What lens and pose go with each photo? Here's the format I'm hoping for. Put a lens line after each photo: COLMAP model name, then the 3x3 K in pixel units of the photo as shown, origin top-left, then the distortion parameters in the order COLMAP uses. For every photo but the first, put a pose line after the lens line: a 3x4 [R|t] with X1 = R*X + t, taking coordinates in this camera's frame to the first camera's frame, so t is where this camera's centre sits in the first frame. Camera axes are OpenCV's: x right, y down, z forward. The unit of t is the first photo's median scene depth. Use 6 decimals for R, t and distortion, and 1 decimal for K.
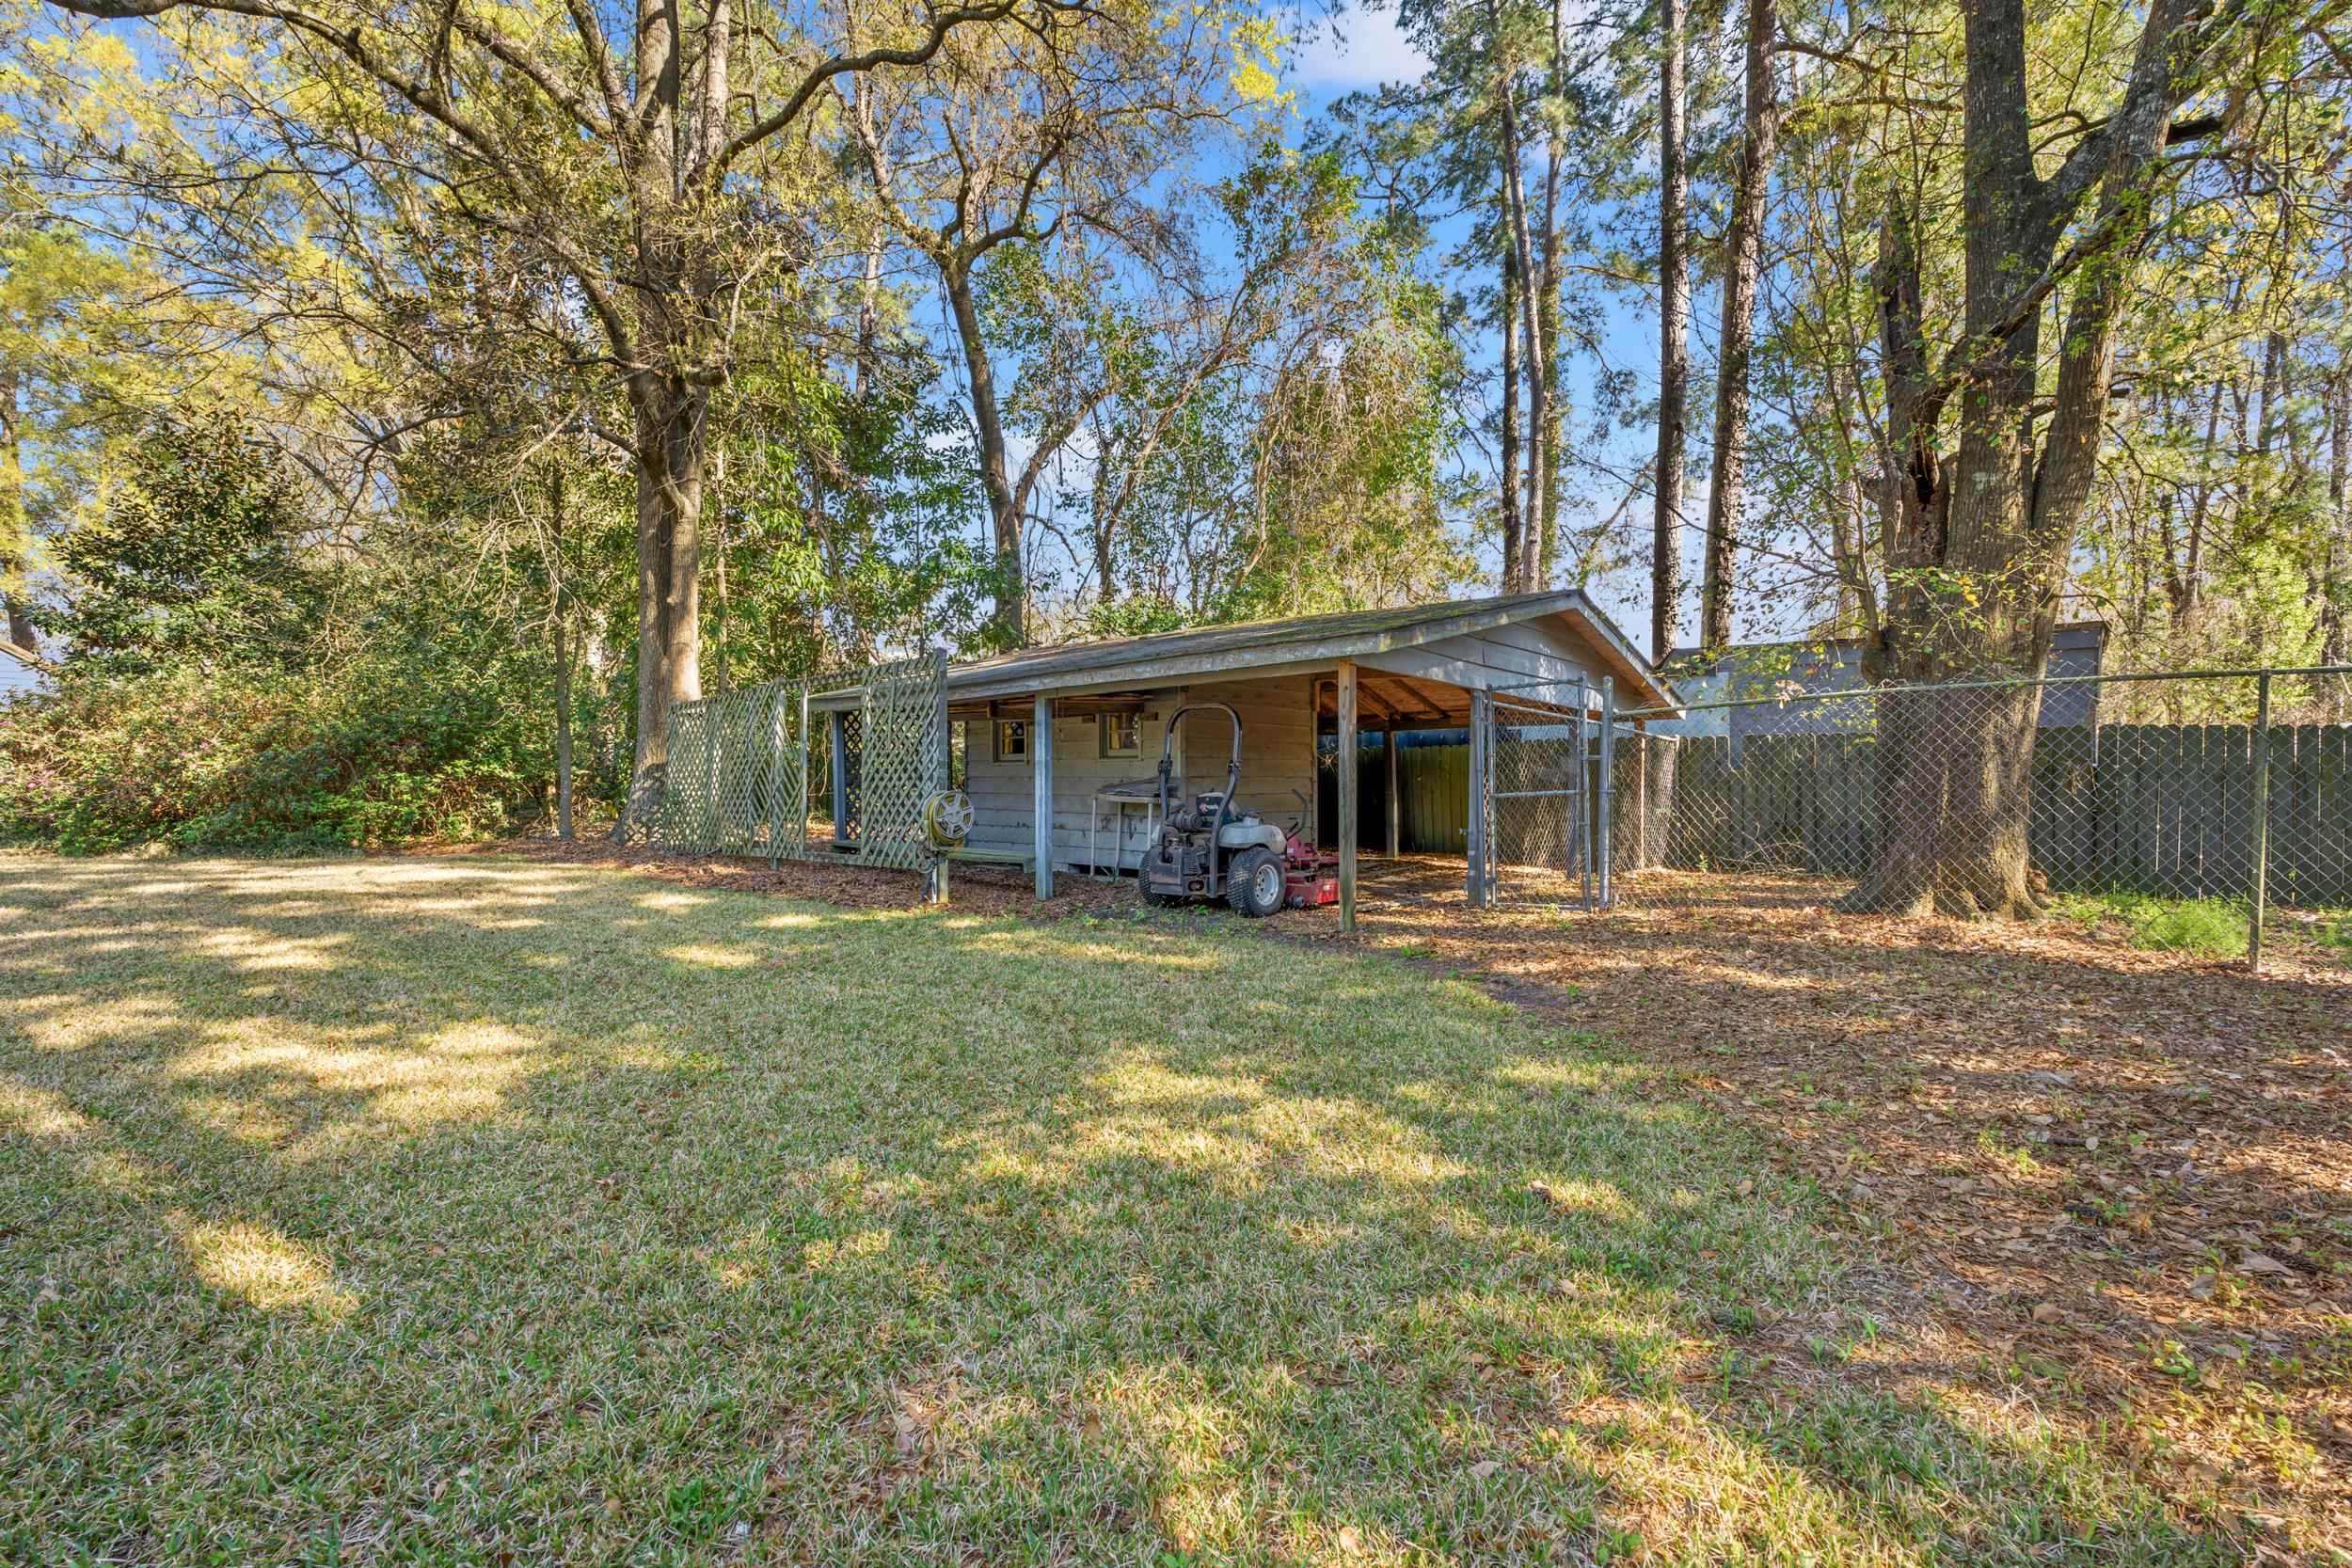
lens RADIAL K [[1032.6, 0, 1175.4], [0, 1032.6, 785.9], [0, 0, 1]] dist [-0.003392, -0.000108]
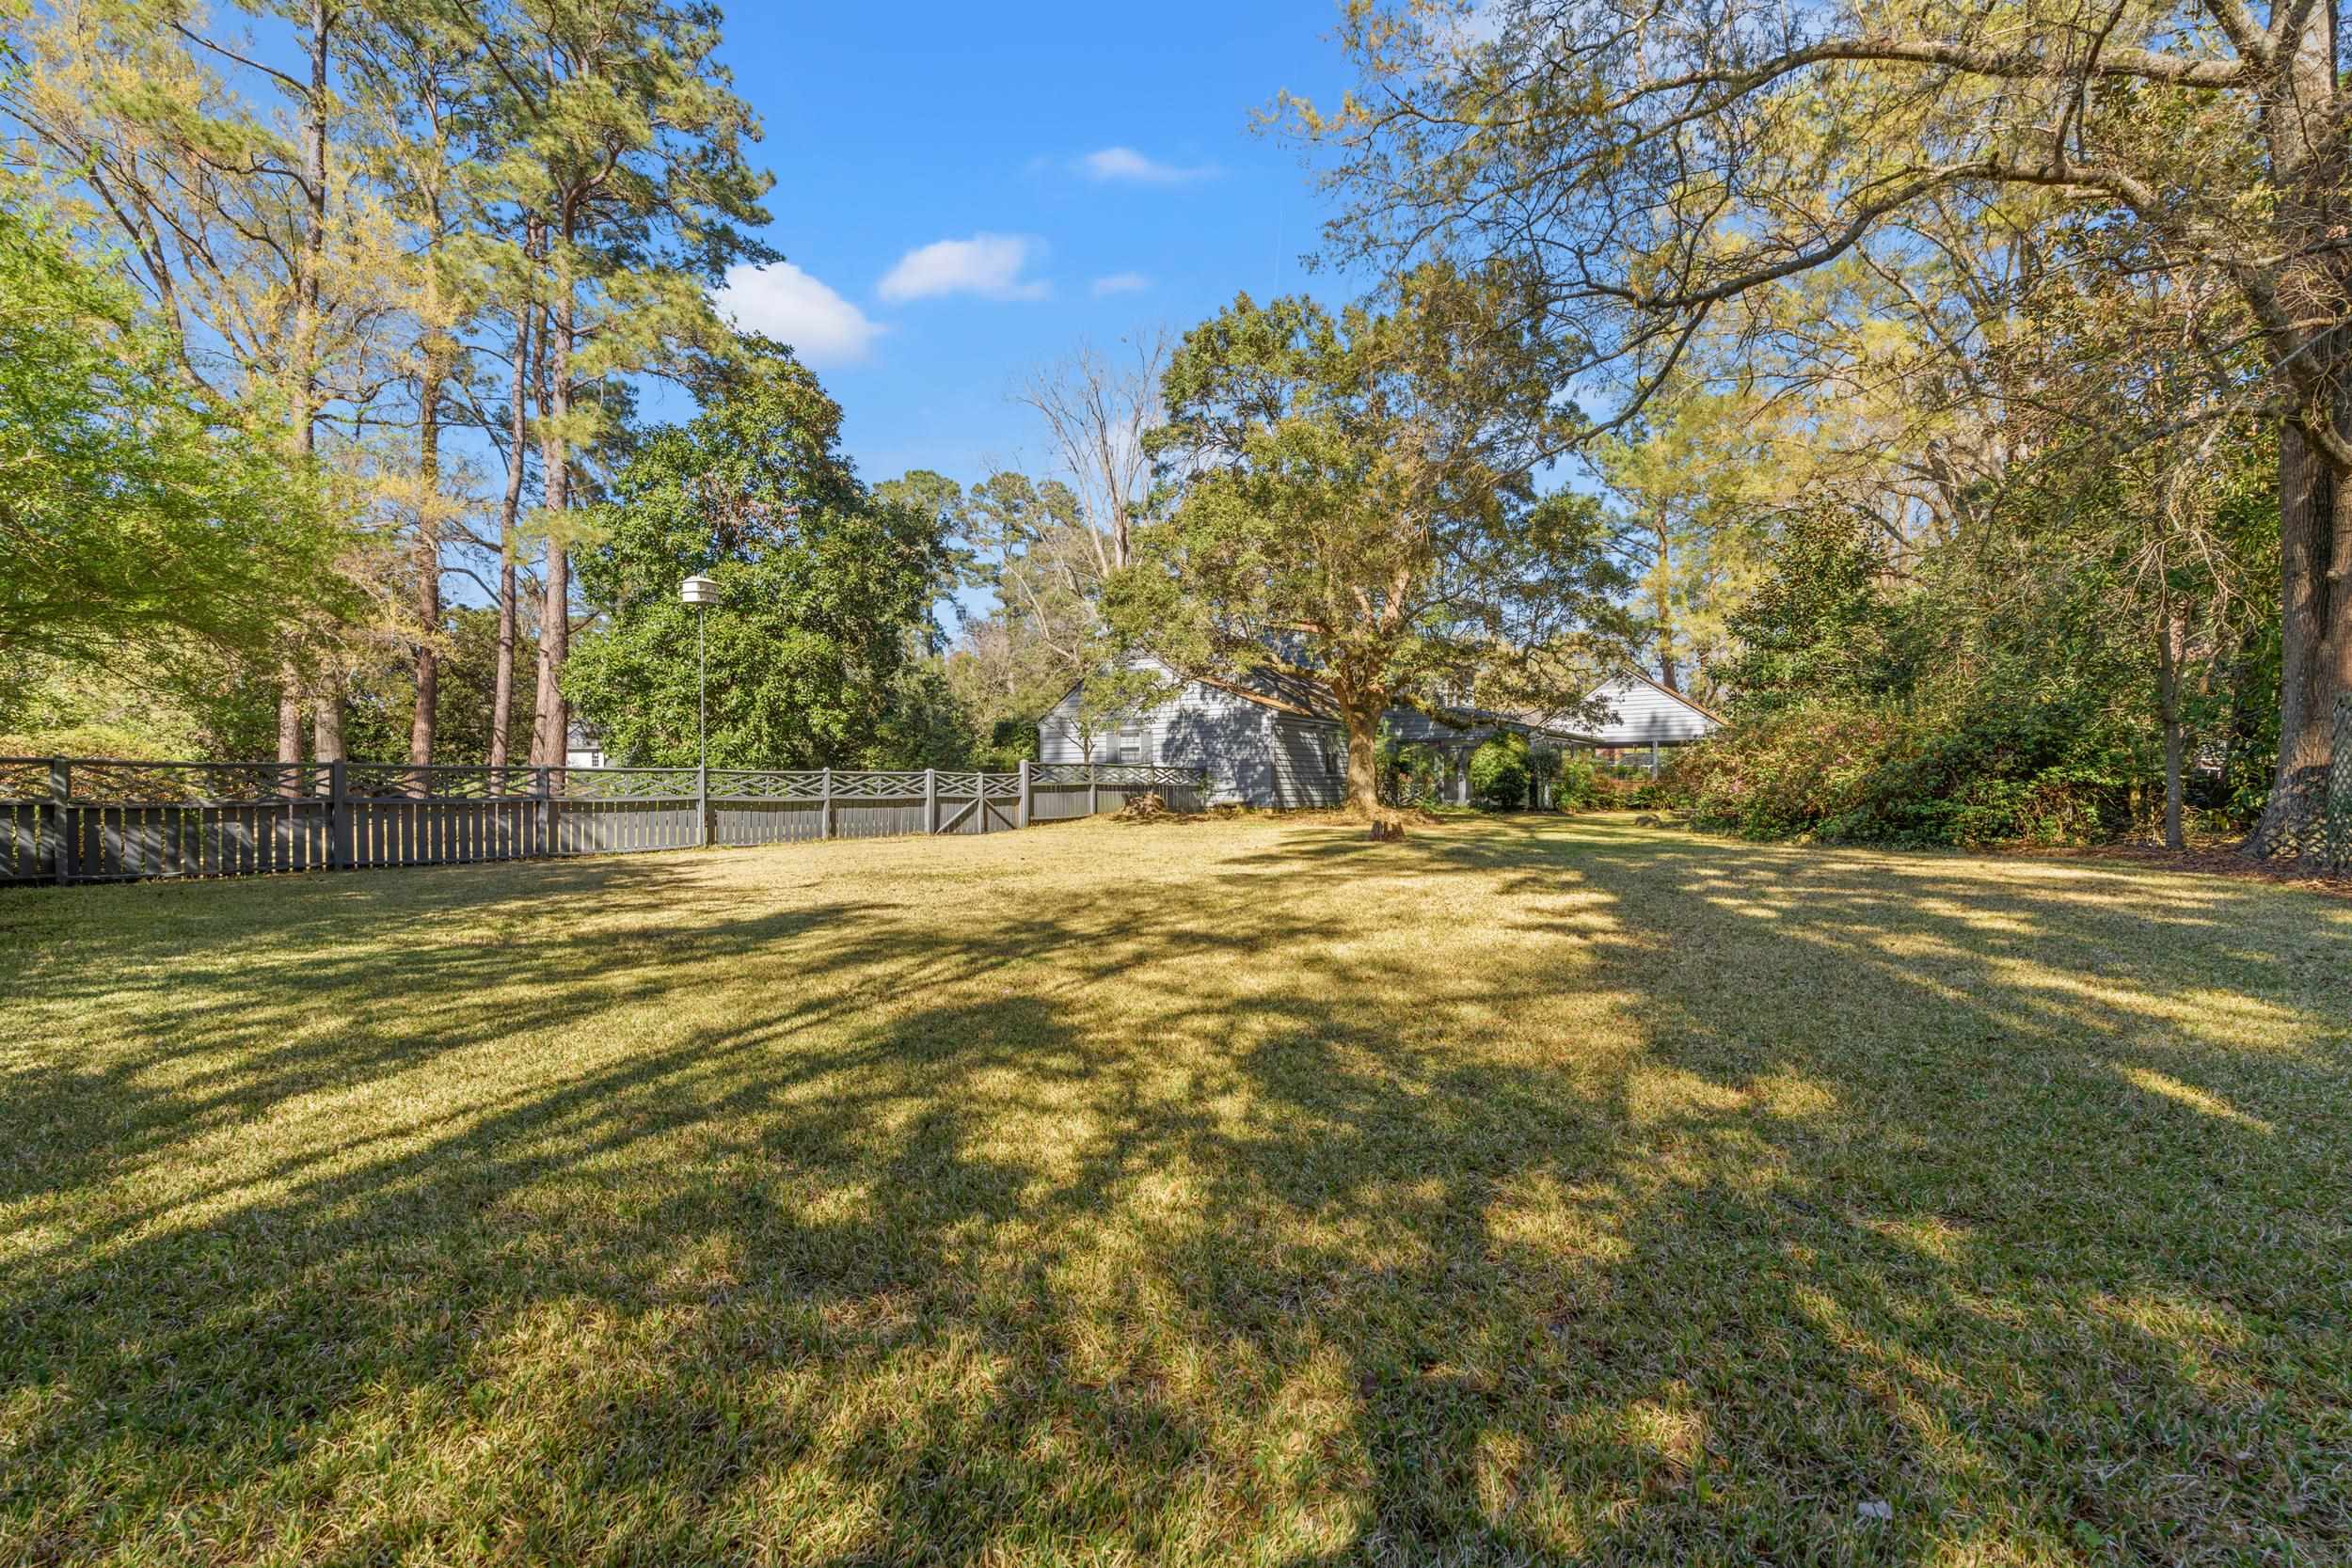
lens RADIAL K [[1032.6, 0, 1174.1], [0, 1032.6, 783.4], [0, 0, 1]] dist [-0.003392, -0.000108]
pose [[0.304999, -0.007918, -0.952320, 0.024527], [-0.001886, 0.999958, -0.008918, 0.002540], [0.952351, 0.004516, 0.304971, -0.168909]]
